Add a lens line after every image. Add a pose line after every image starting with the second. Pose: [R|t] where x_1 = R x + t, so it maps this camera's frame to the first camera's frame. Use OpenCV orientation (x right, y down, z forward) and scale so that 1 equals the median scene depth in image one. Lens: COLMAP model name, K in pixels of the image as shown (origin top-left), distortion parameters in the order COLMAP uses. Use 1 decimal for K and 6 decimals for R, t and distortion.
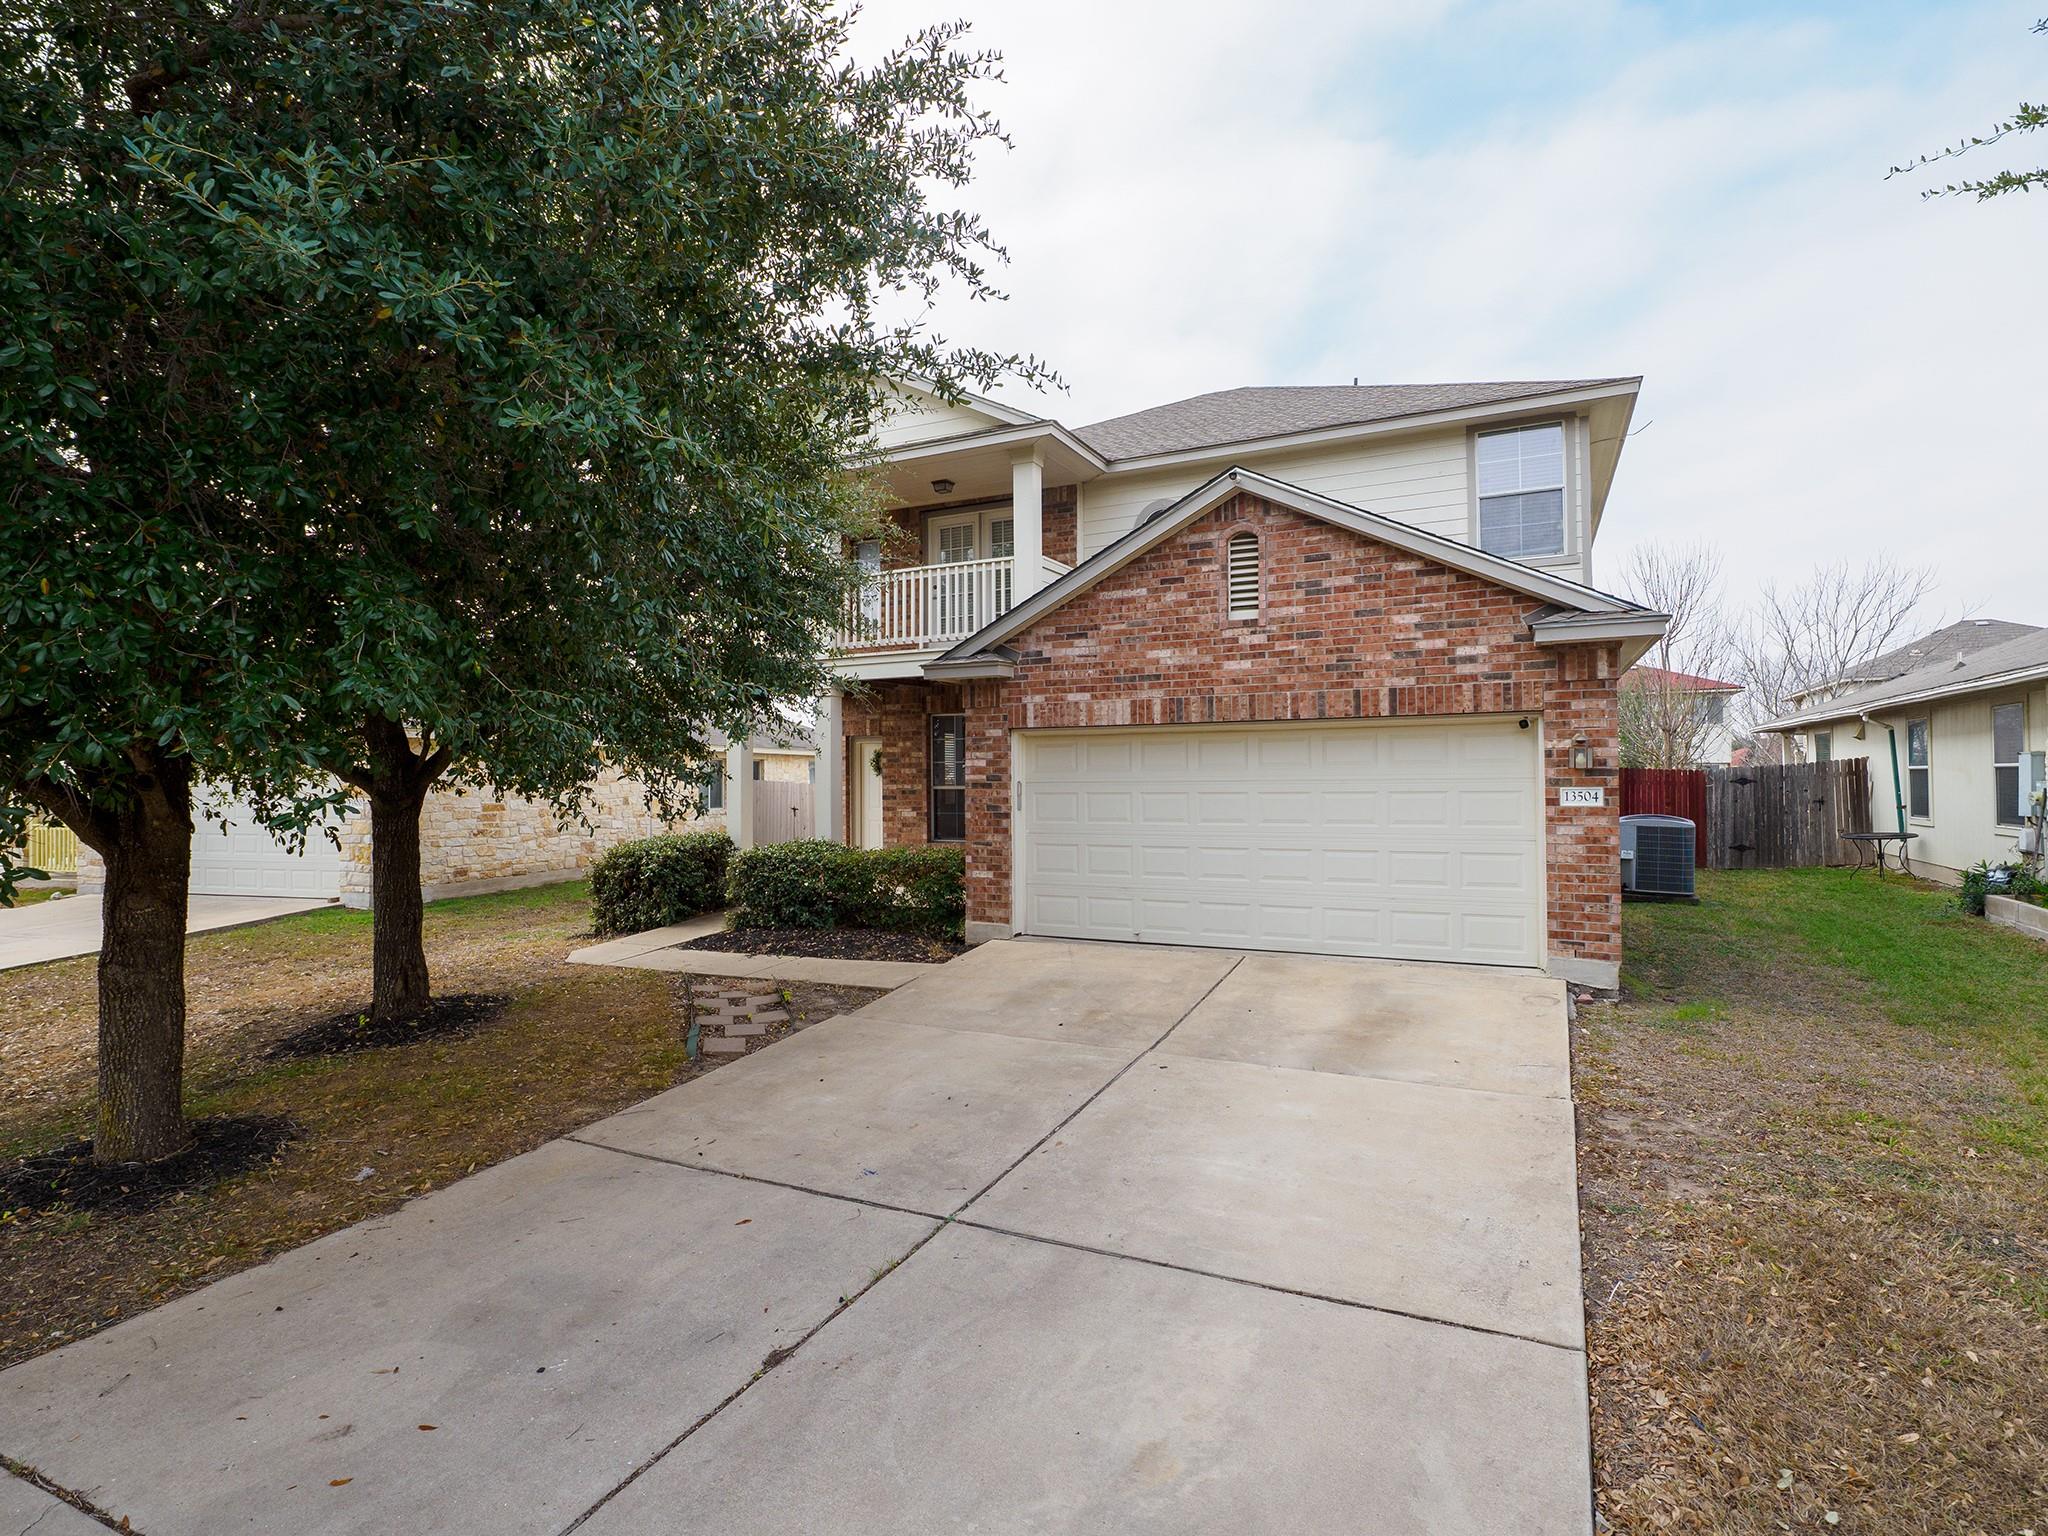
lens RADIAL K [[1044.0, 0, 1023.4], [0, 1044.0, 765.5], [0, 0, 1]] dist [0.002266, 0.000090]
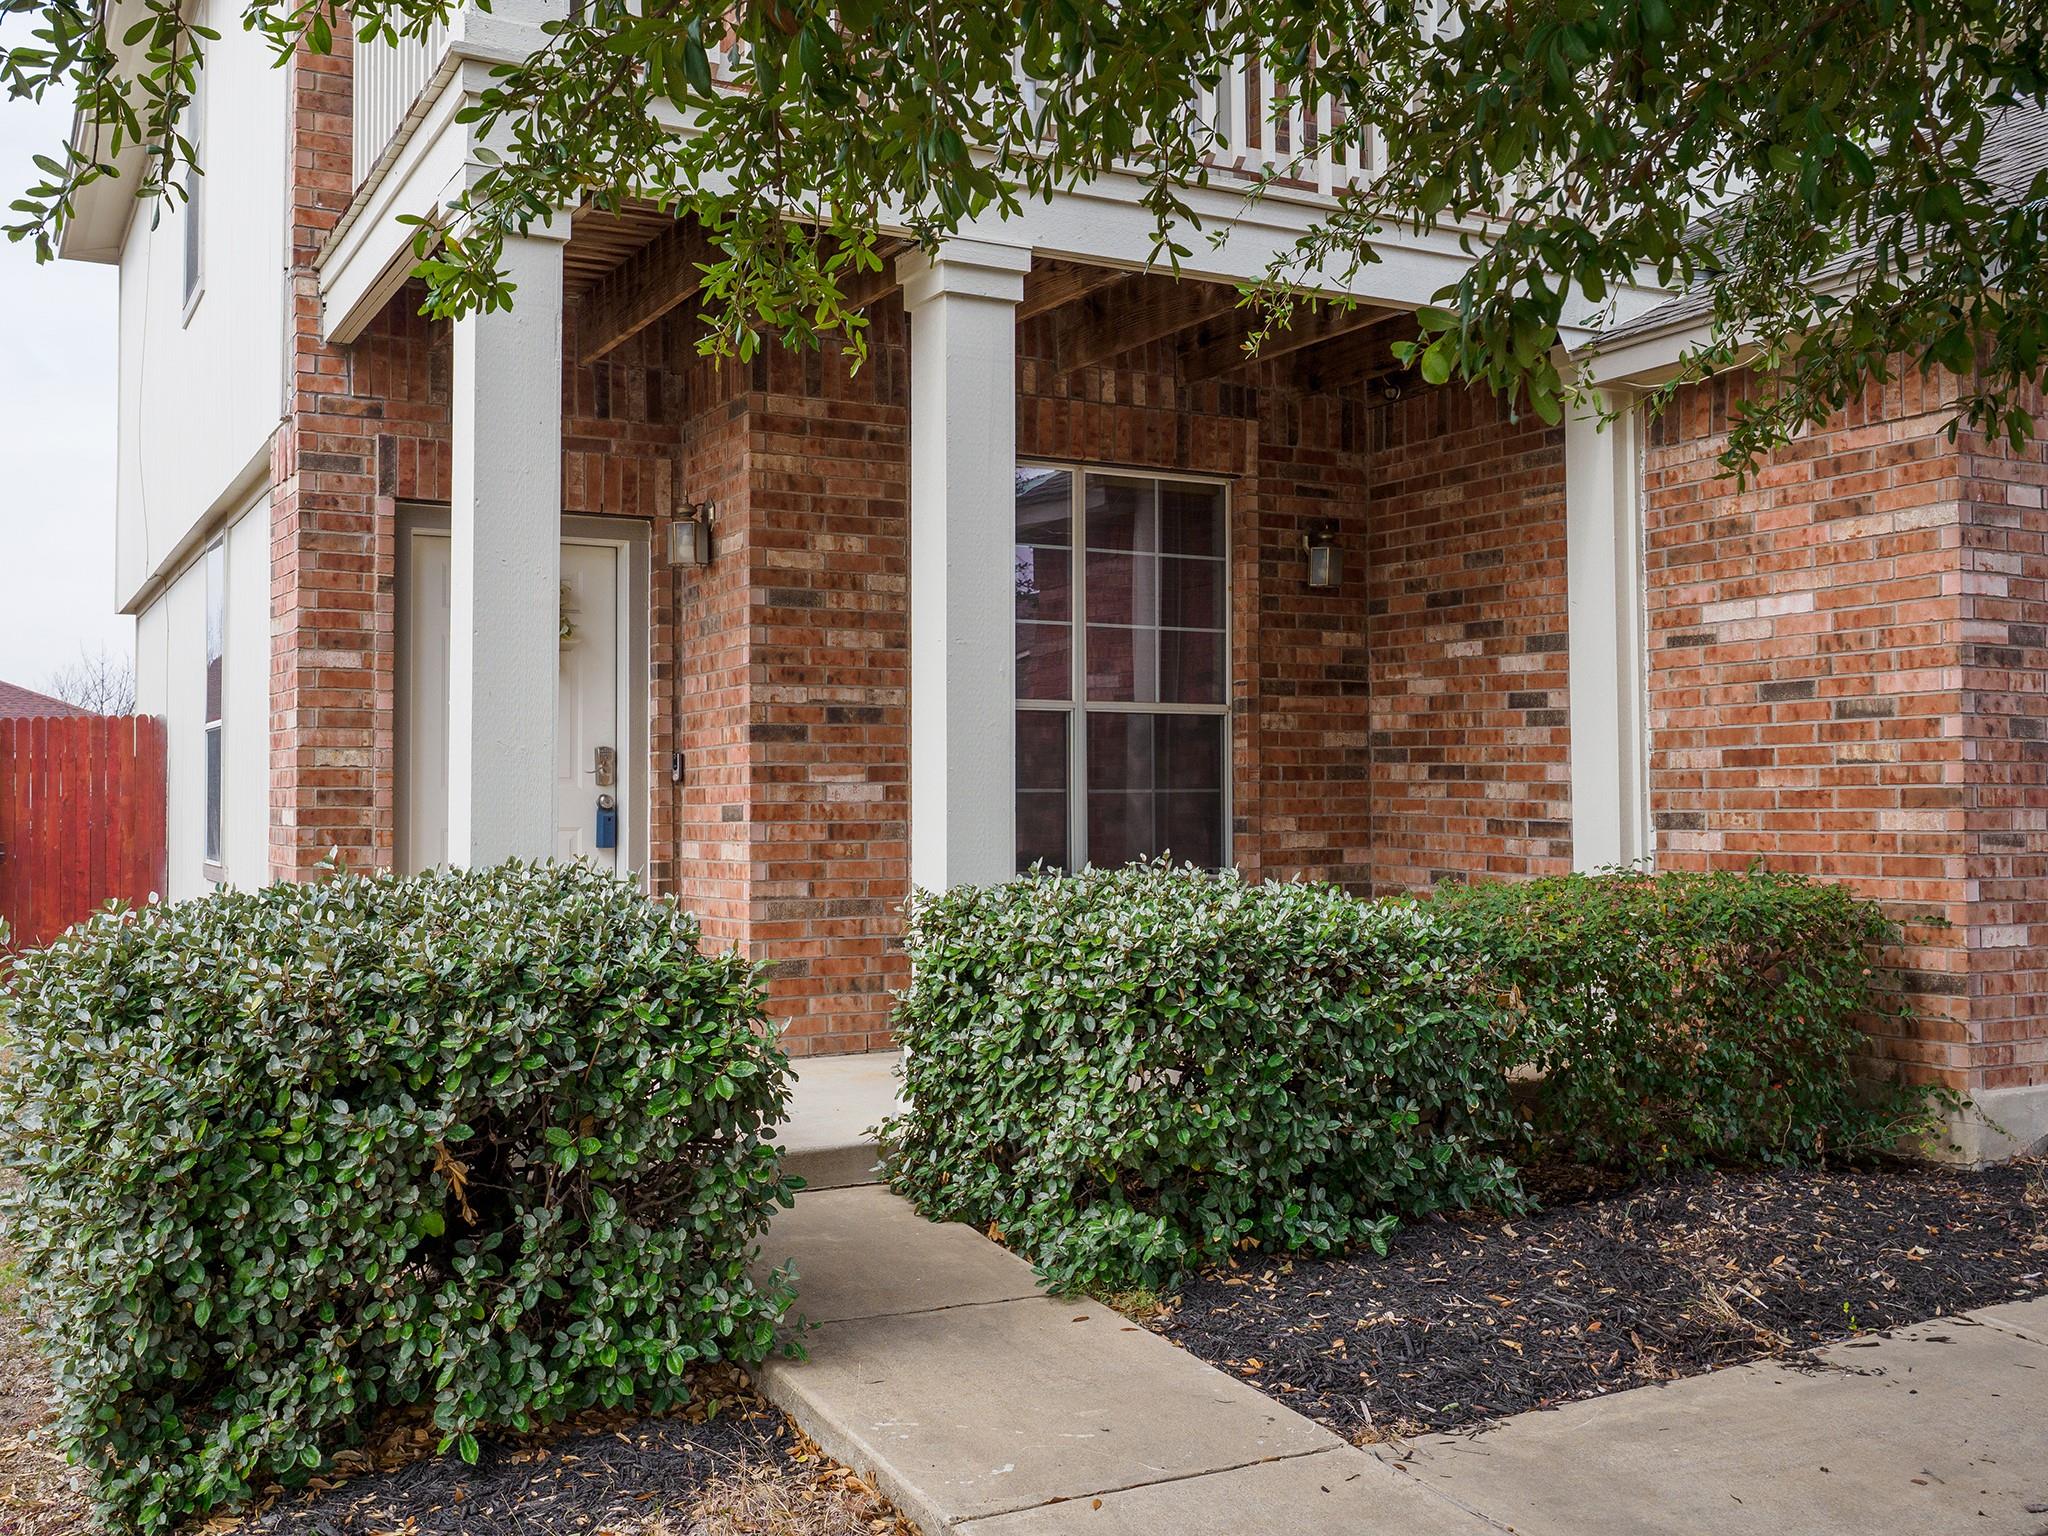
lens RADIAL K [[1964.5, 0, 1024.4], [0, 1964.5, 761.4], [0, 0, 1]] dist [0.009342, 0.000000]
pose [[0.588007, 0.016168, 0.808694, -0.511575], [-0.008148, 0.999868, -0.014066, 0.045193], [-0.808815, 0.001681, 0.588061, 0.651198]]
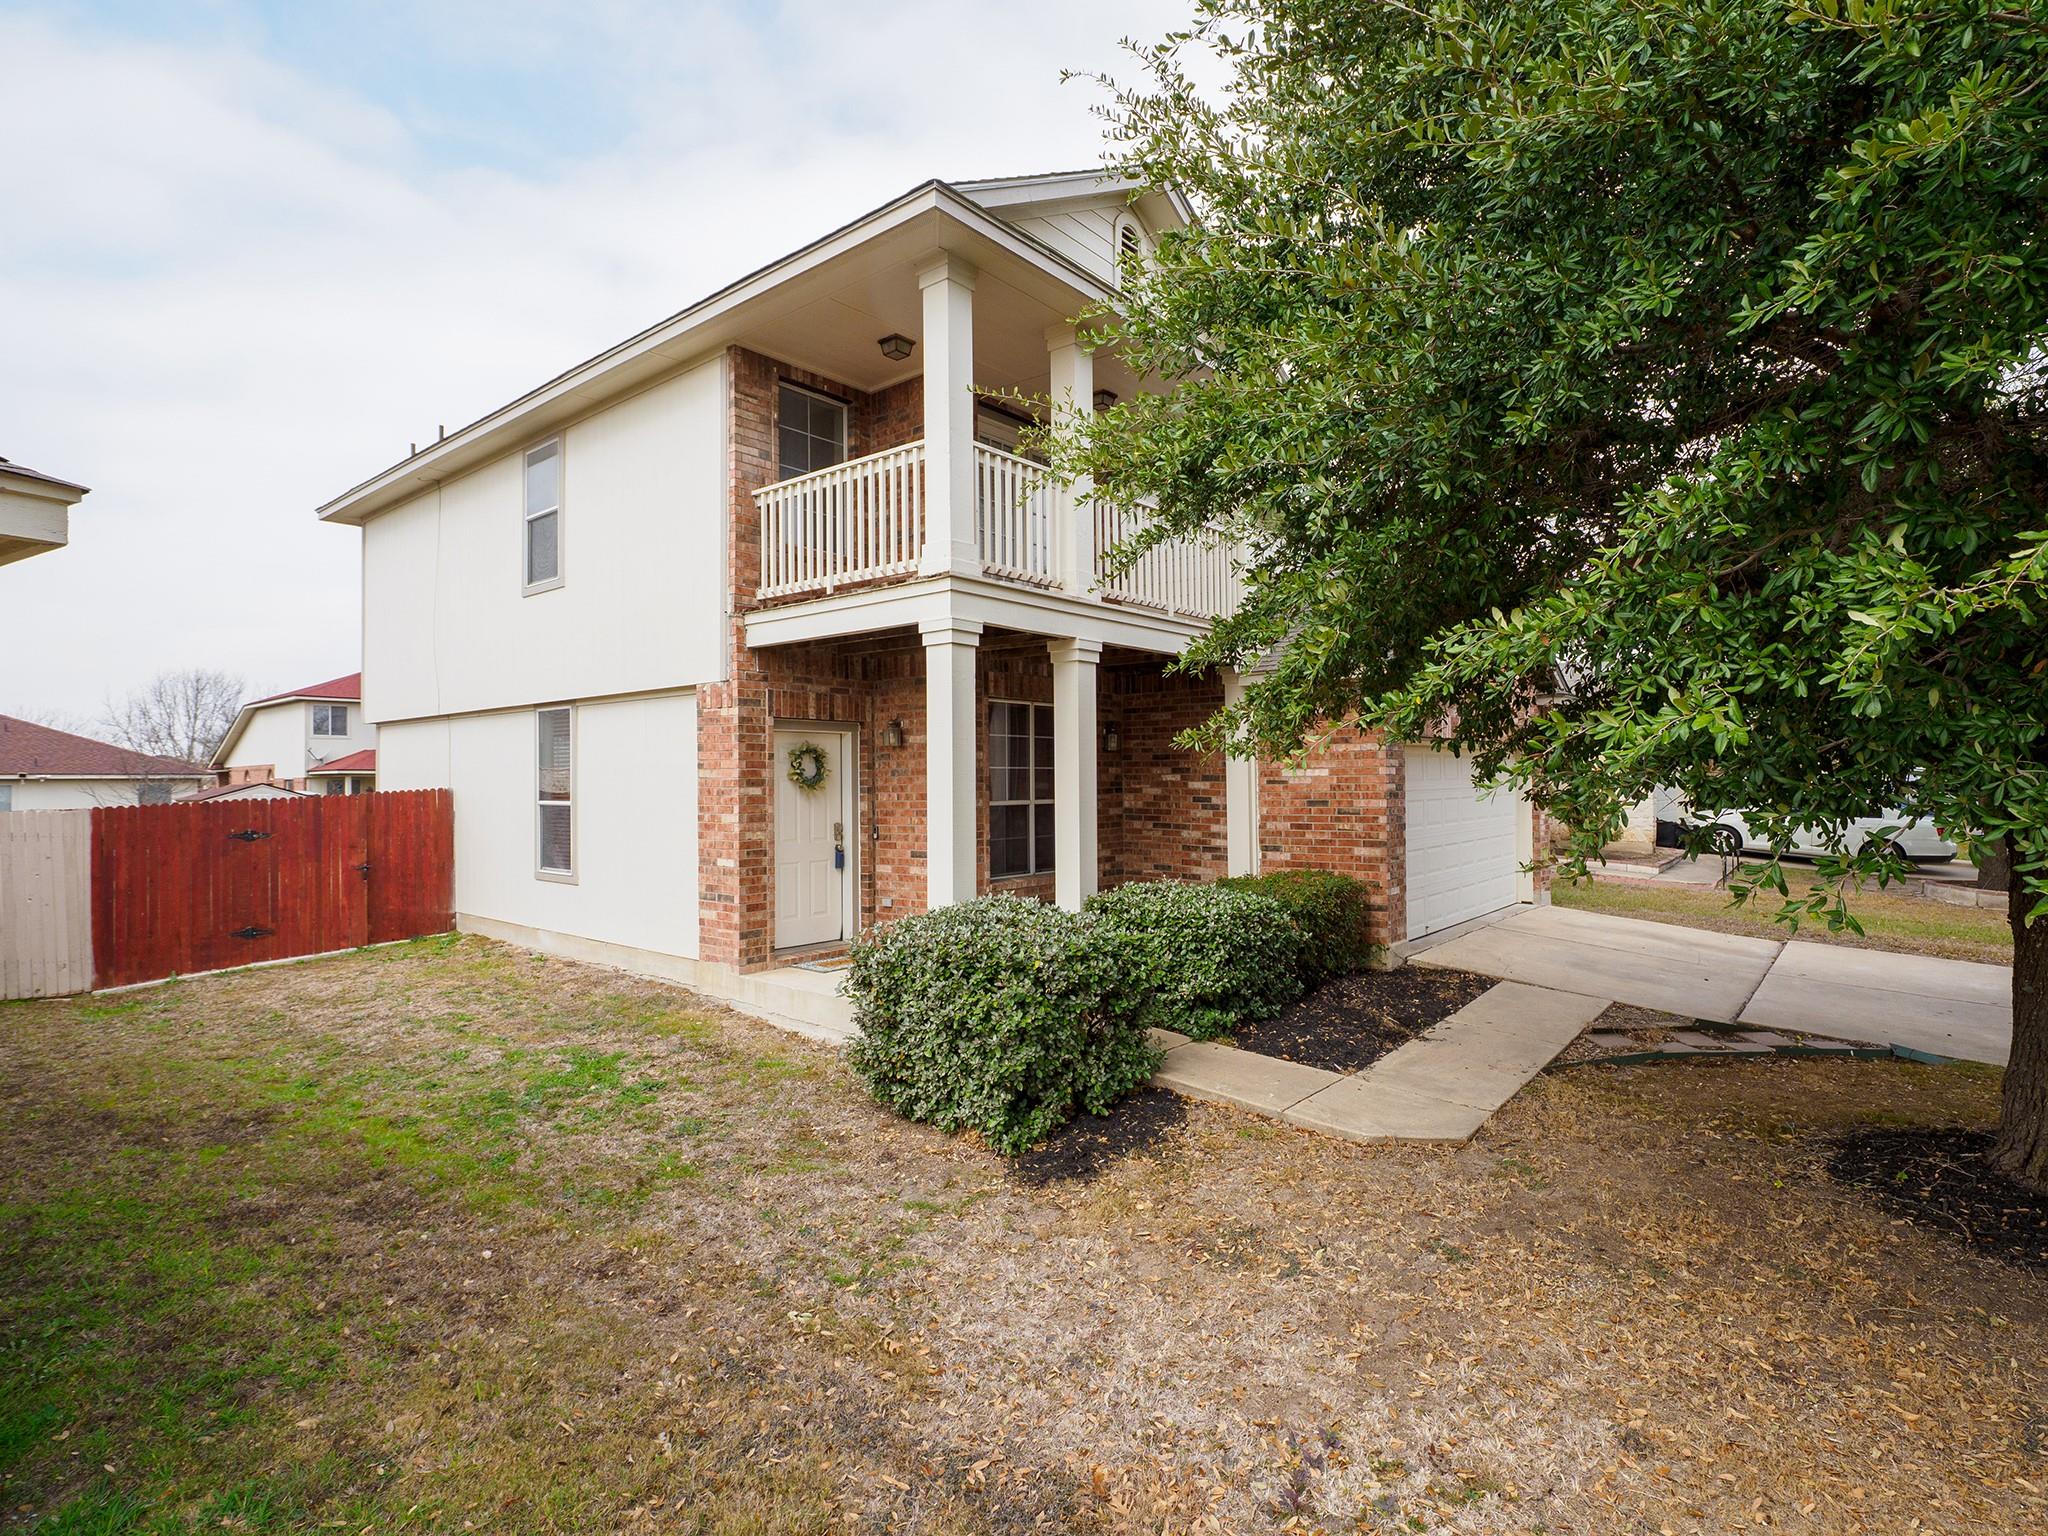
lens RADIAL K [[1044.0, 0, 1022.0], [0, 1044.0, 777.7], [0, 0, 1]] dist [0.002266, 0.000090]
pose [[0.247340, -0.000369, 0.968929, -0.748829], [-0.005759, 0.999982, 0.001851, 0.002652], [-0.968912, -0.006038, 0.247333, 0.800360]]
